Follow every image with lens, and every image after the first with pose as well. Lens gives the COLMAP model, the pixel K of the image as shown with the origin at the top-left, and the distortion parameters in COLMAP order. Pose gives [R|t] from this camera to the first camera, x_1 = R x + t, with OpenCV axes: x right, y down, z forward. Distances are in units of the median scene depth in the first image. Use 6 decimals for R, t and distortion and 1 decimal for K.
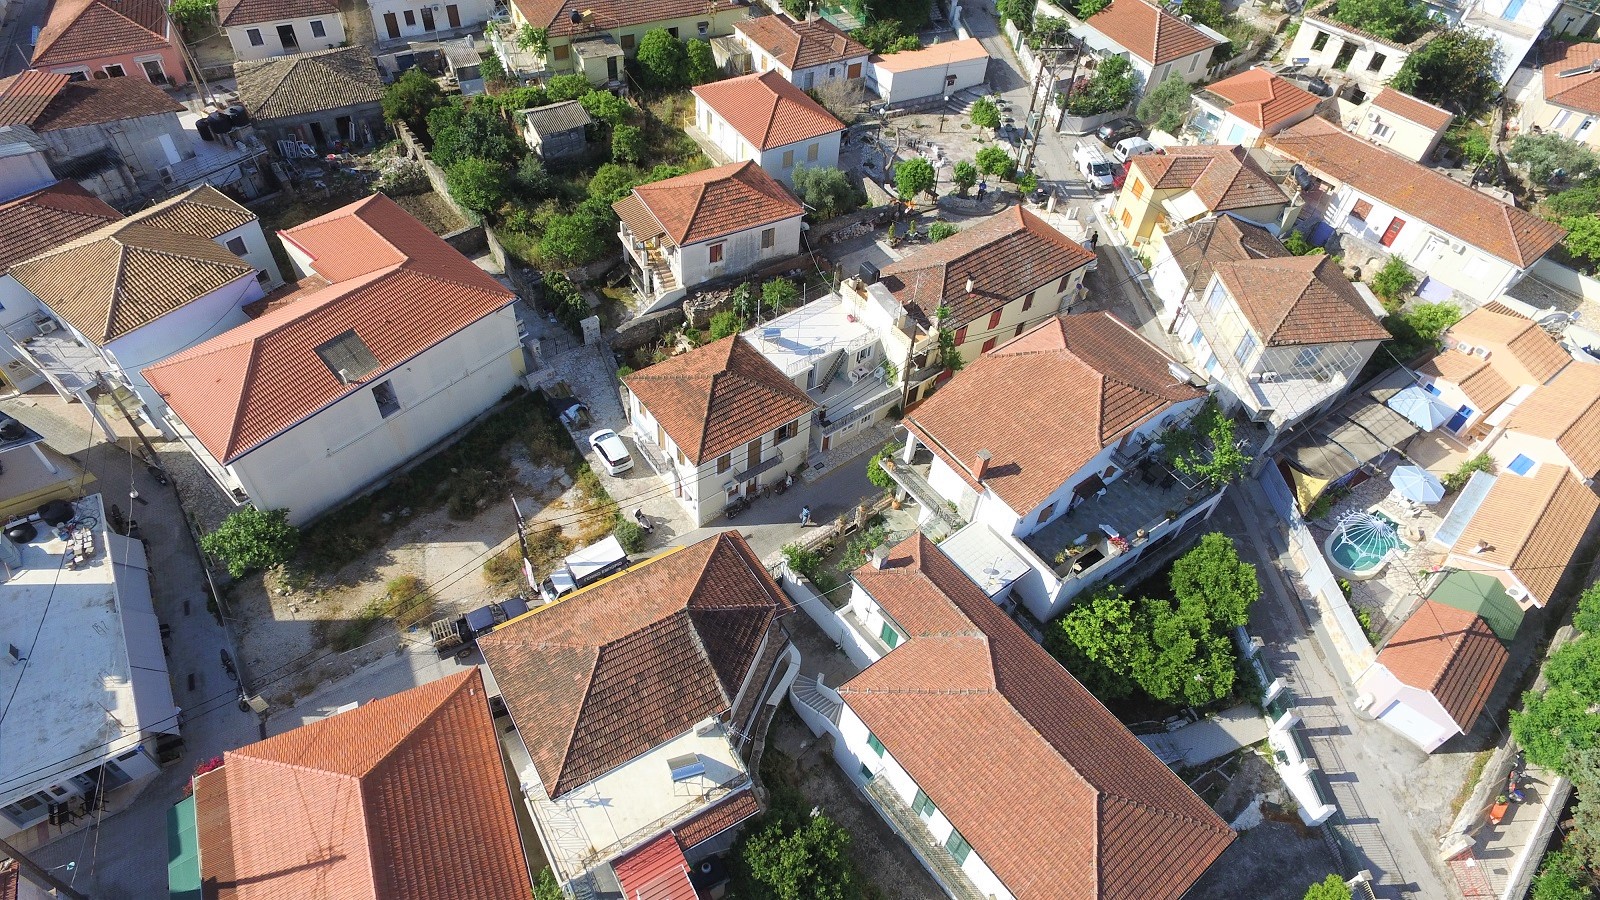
lens RADIAL K [[935.8, 0, 791.9], [0, 935.8, 458.9], [0, 0, 1]] dist [-0.009754, 0.013479]
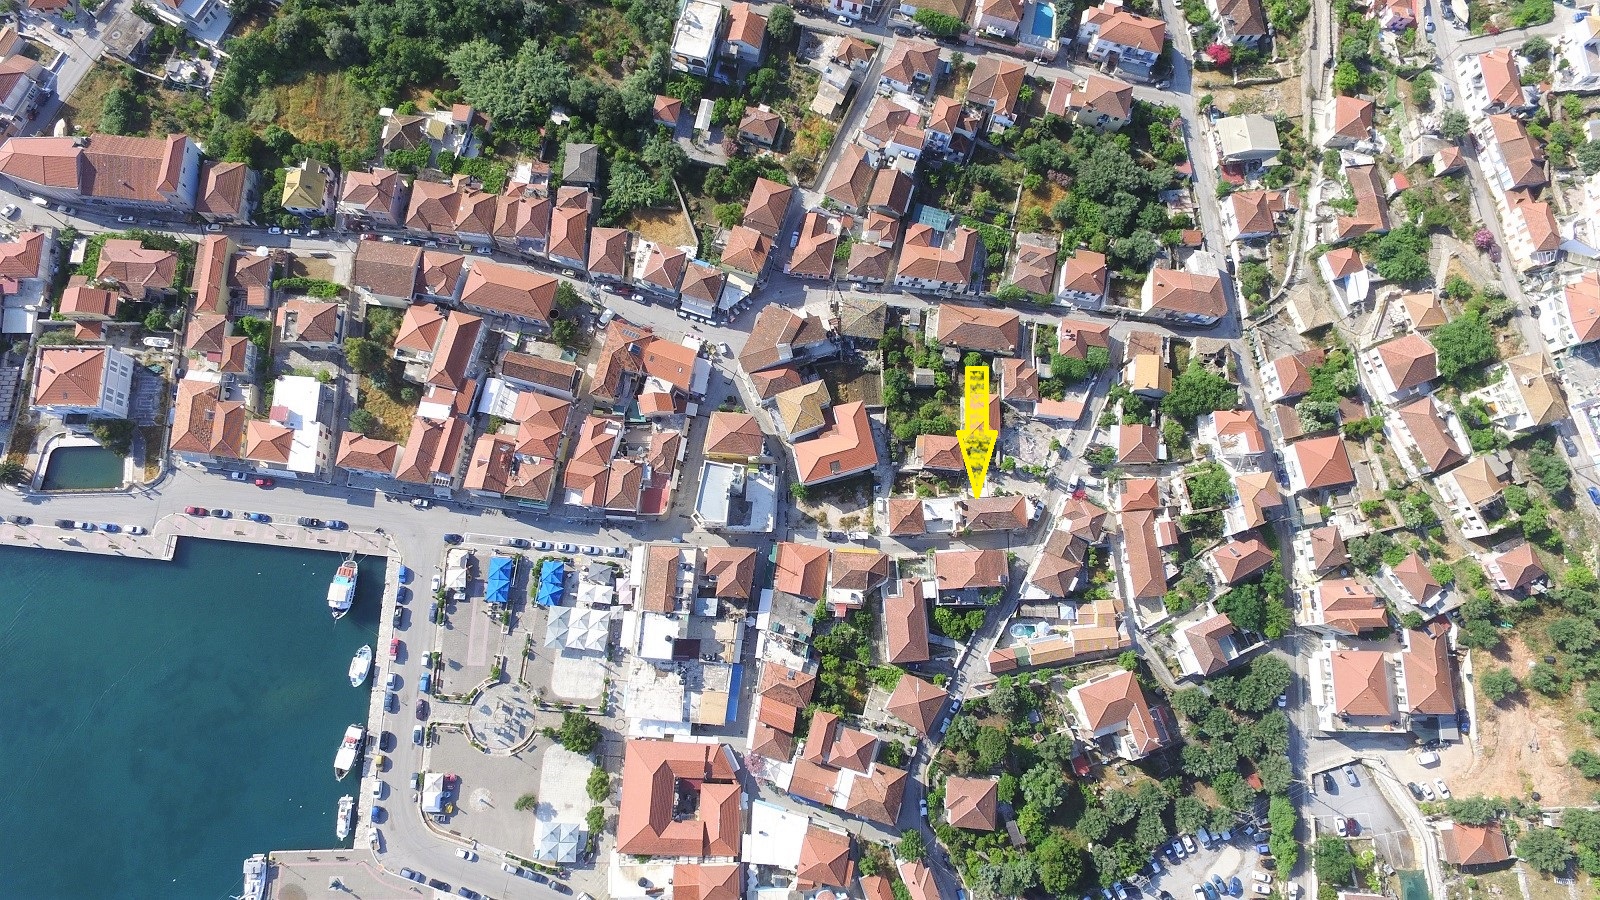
lens RADIAL K [[935.8, 0, 804.2], [0, 935.8, 451.6], [0, 0, 1]] dist [-0.009754, 0.013479]
pose [[0.830547, 0.542364, -0.126620, -0.091913], [-0.428650, 0.767639, 0.476434, -2.214516], [0.355599, -0.341425, 0.870045, -2.845377]]
